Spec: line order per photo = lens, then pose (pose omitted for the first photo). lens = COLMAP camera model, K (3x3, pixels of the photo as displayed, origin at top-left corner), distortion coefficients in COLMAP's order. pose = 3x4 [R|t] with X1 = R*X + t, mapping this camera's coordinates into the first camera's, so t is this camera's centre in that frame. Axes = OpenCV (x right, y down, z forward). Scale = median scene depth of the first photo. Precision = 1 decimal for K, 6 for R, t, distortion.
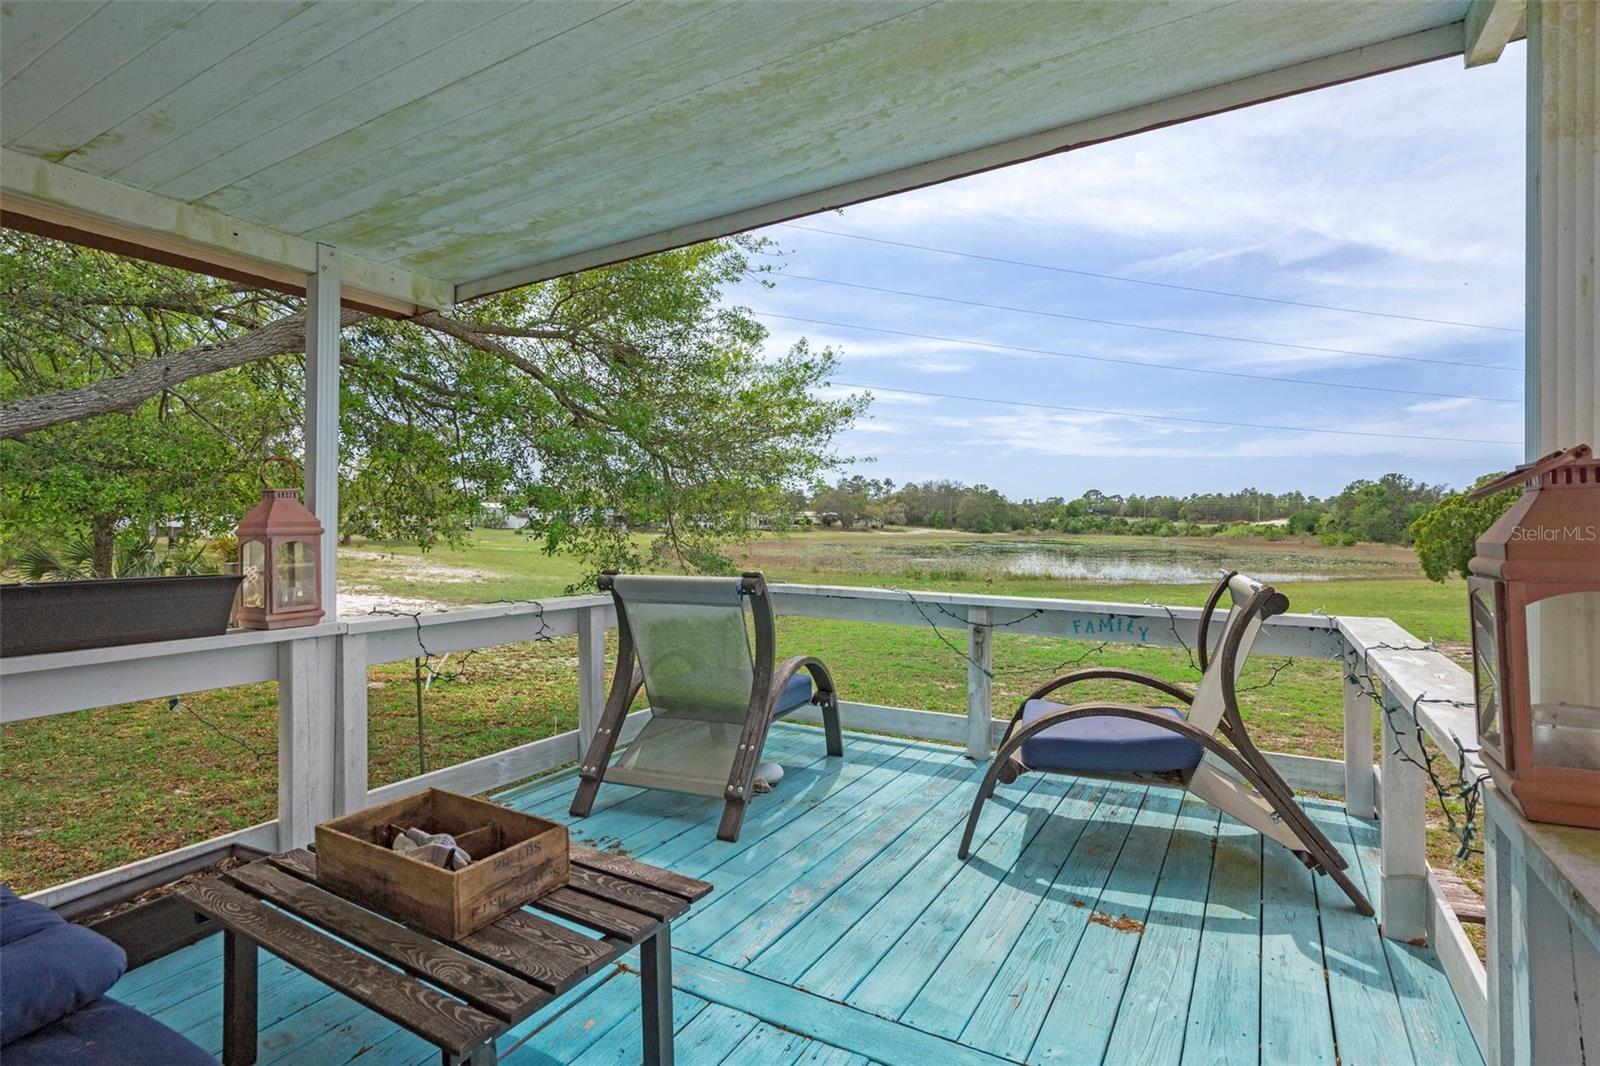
lens RADIAL K [[796.7, 0, 796.1], [0, 796.7, 522.4], [0, 0, 1]] dist [0.003213, 0.001057]
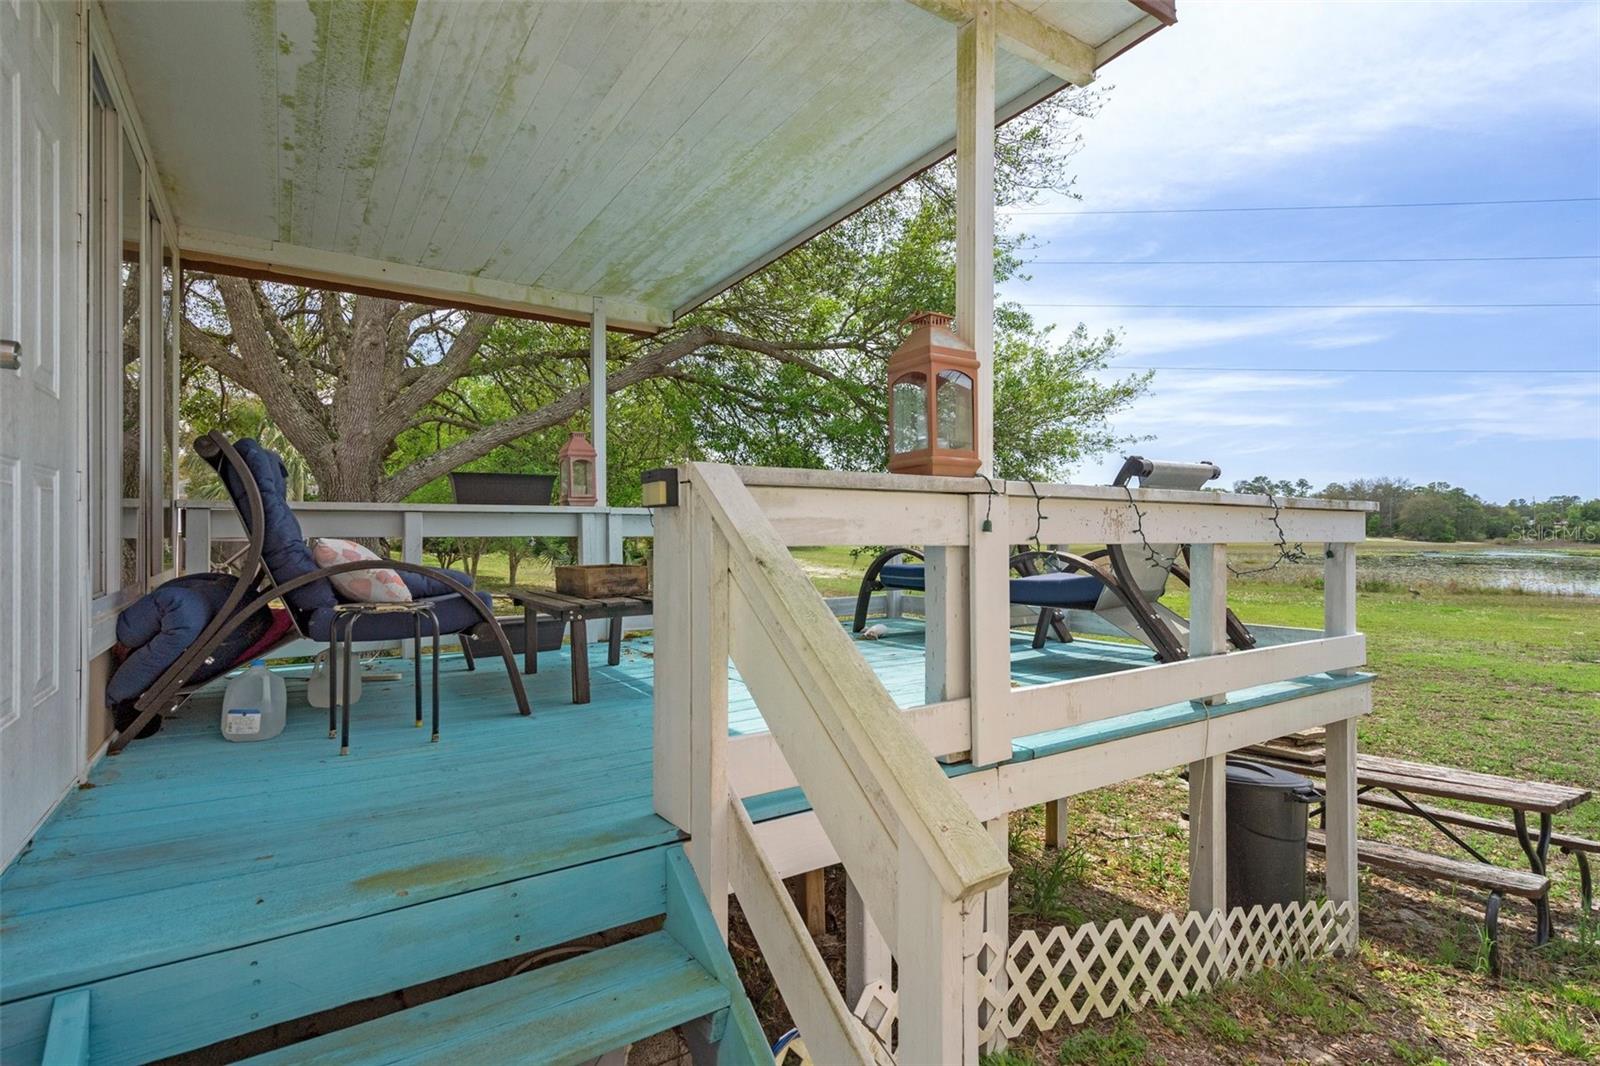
lens RADIAL K [[777.4, 0, 800.3], [0, 777.4, 548.0], [0, 0, 1]] dist [-0.000574, 0.000471]
pose [[0.899735, 0.003115, -0.436425, 0.141064], [0.006469, 0.999770, 0.020471, 0.044451], [0.436388, -0.021242, 0.899508, -0.094185]]
